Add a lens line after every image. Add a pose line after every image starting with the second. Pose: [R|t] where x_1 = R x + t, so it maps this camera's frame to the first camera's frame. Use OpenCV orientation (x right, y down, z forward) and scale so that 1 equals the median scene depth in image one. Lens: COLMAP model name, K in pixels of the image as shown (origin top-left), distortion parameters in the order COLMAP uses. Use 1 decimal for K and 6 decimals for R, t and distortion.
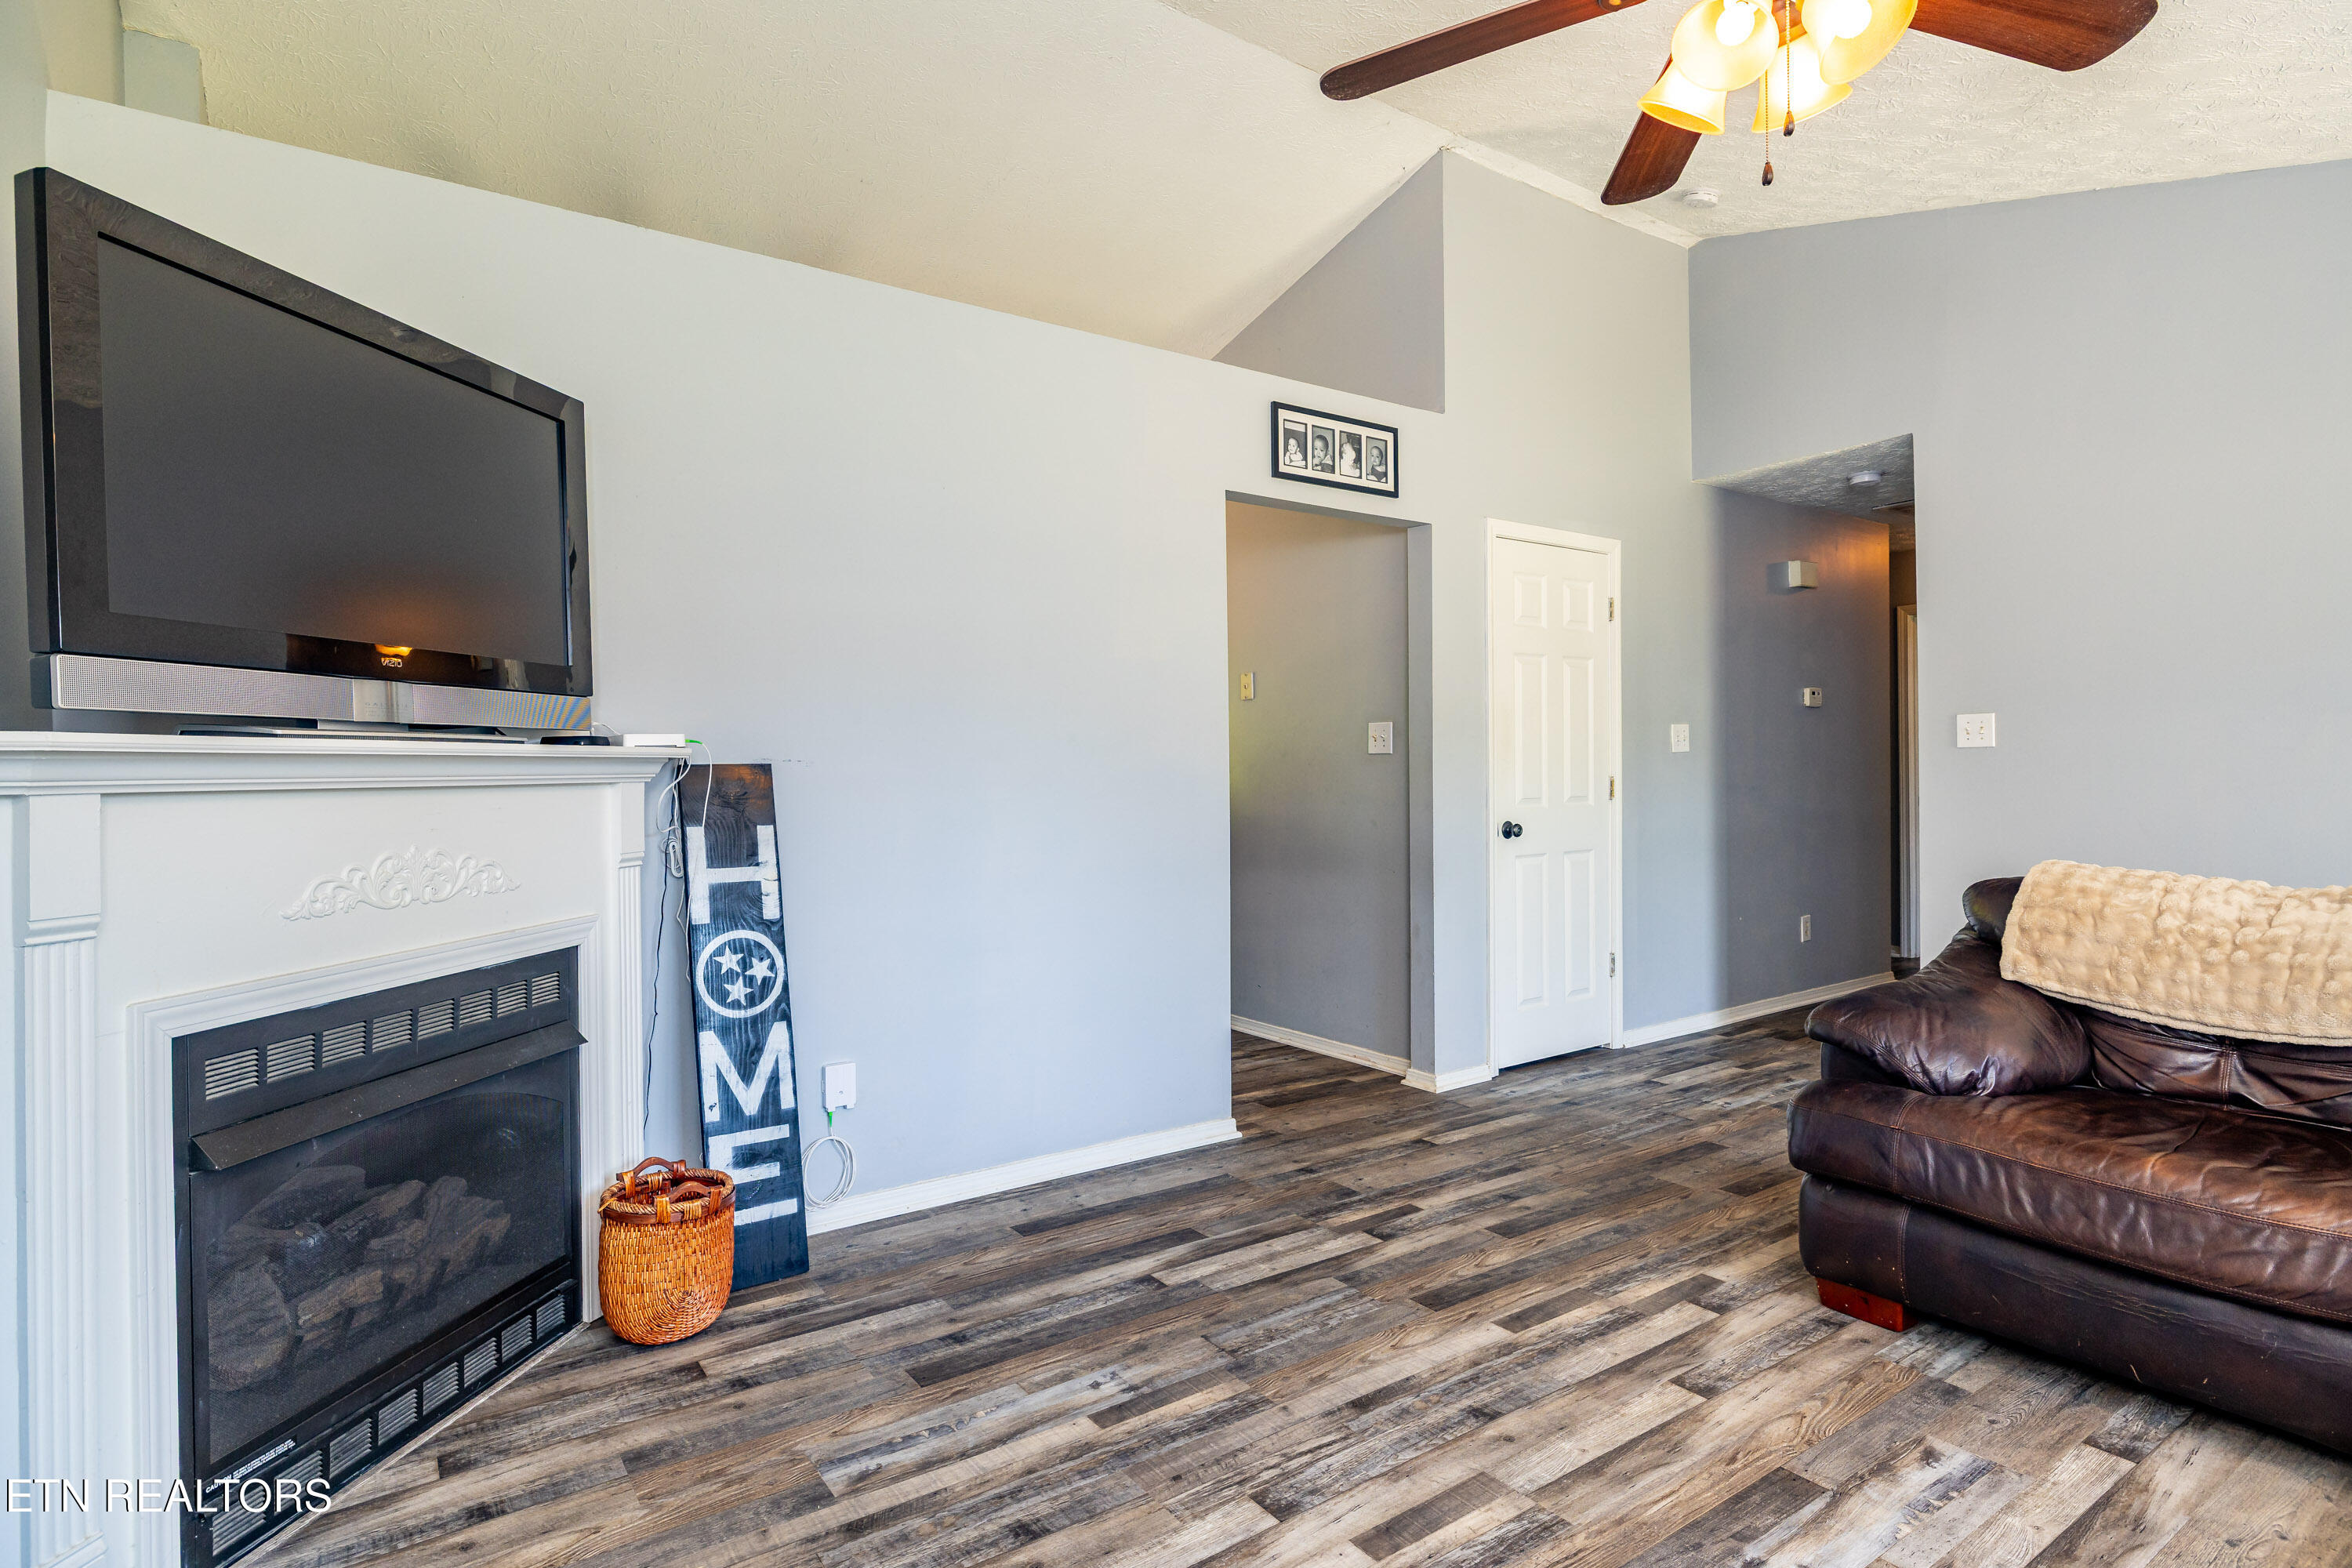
lens RADIAL K [[1204.0, 0, 1177.5], [0, 1204.0, 776.6], [0, 0, 1]] dist [-0.004254, 0.000486]
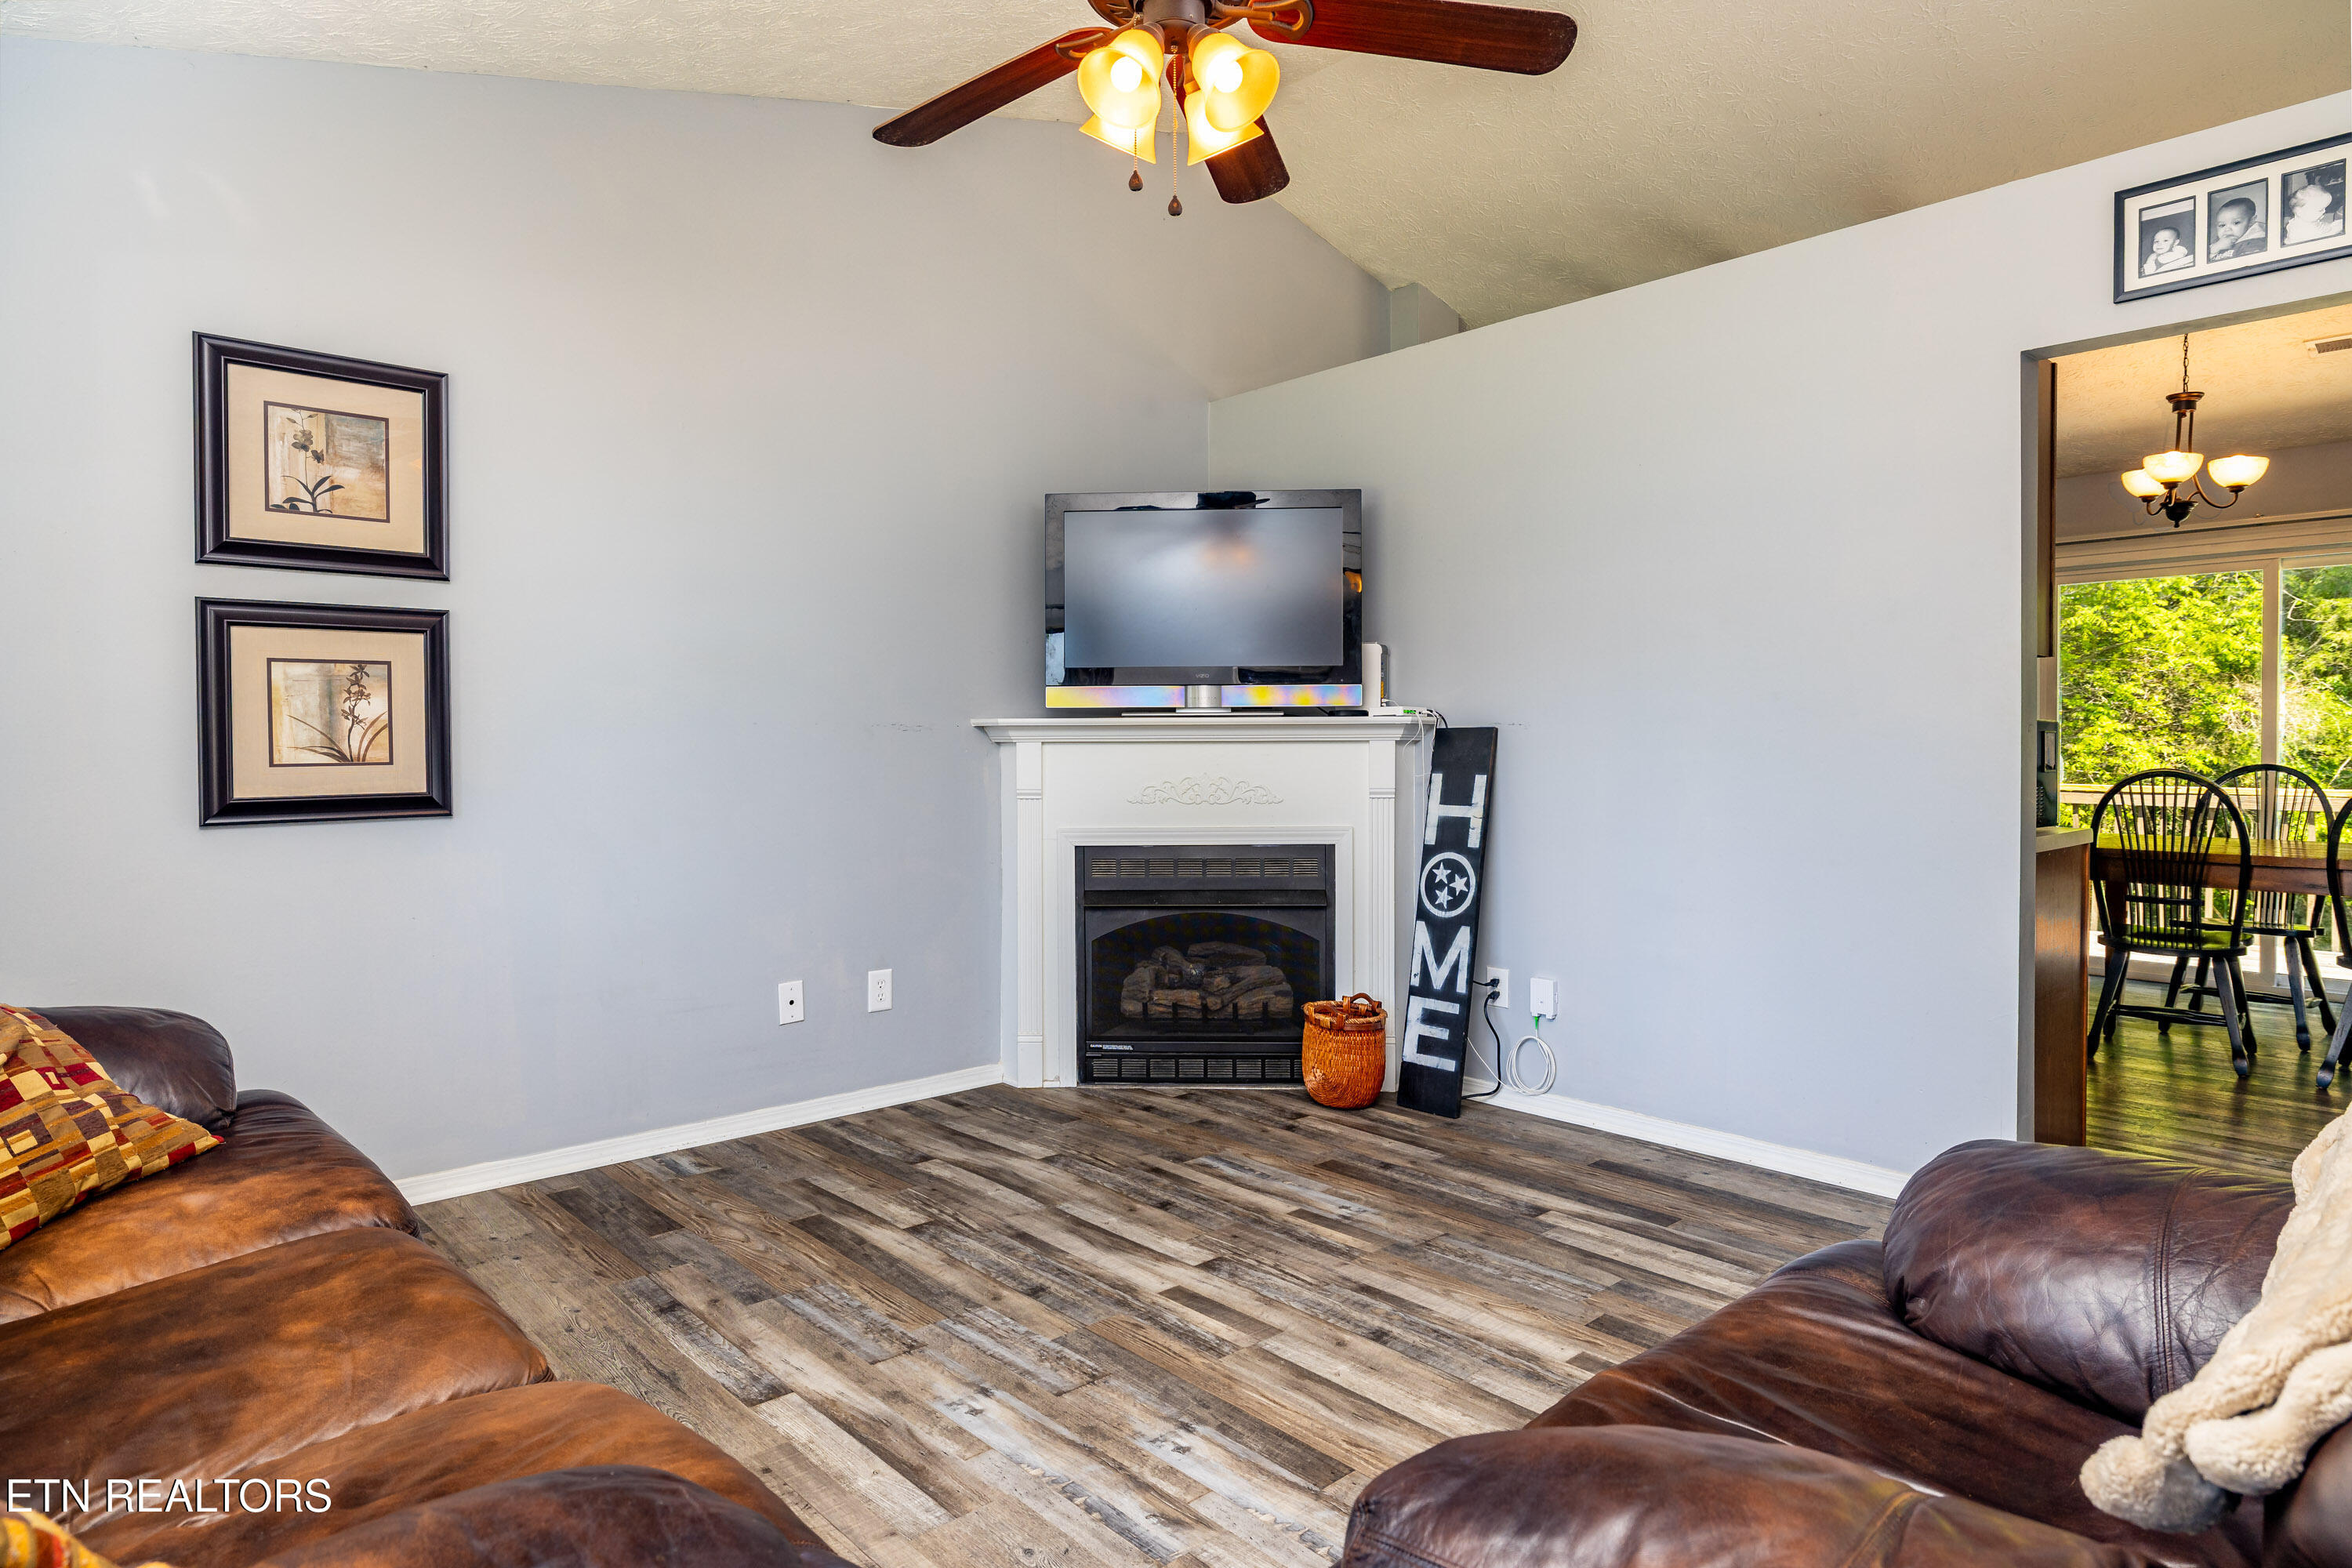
lens RADIAL K [[1341.1, 0, 1170.2], [0, 1341.1, 767.7], [0, 0, 1]] dist [0.003808, -0.002814]
pose [[0.122394, 0.026570, -0.992126, 1.268009], [-0.003624, 0.999647, 0.026324, -0.004940], [0.992475, 0.000373, 0.122447, 0.605940]]
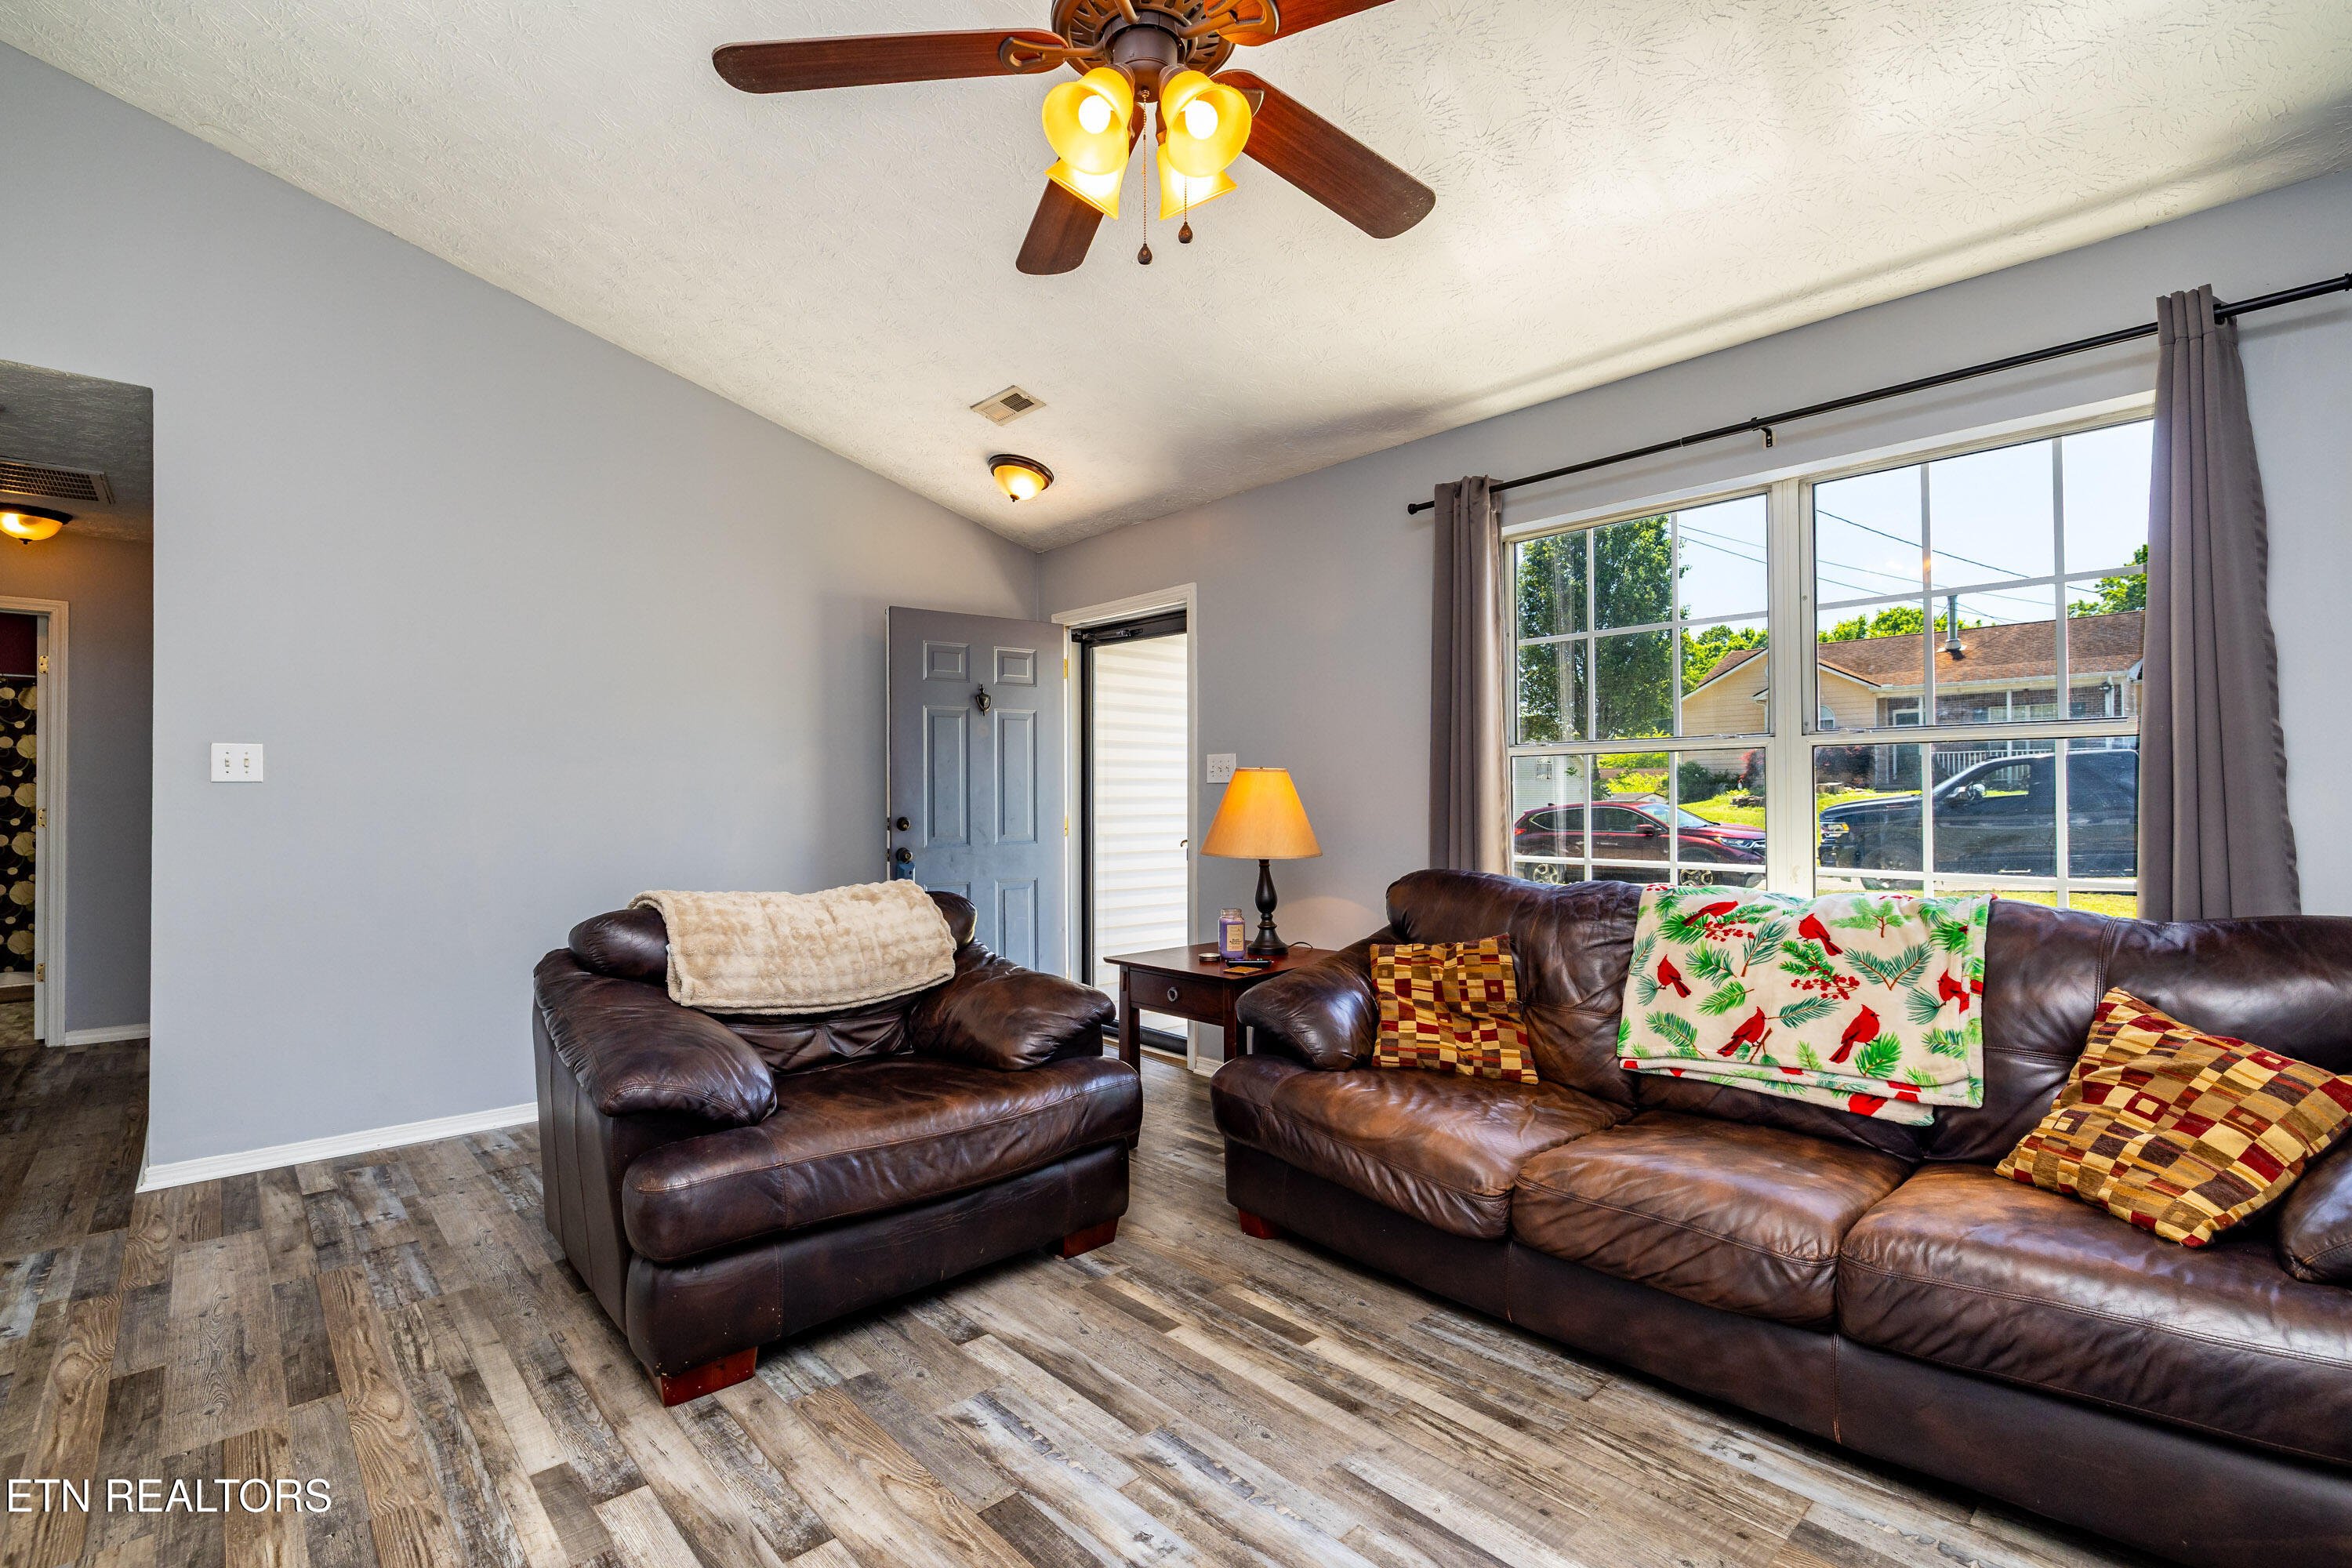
lens RADIAL K [[1053.2, 0, 1178.5], [0, 1053.2, 789.5], [0, 0, 1]] dist [-0.005488, 0.000224]
pose [[-0.137517, 0.020162, 0.990294, -0.318894], [0.006634, 0.999789, -0.019434, 0.000672], [-0.990477, 0.003897, -0.137621, 0.795329]]
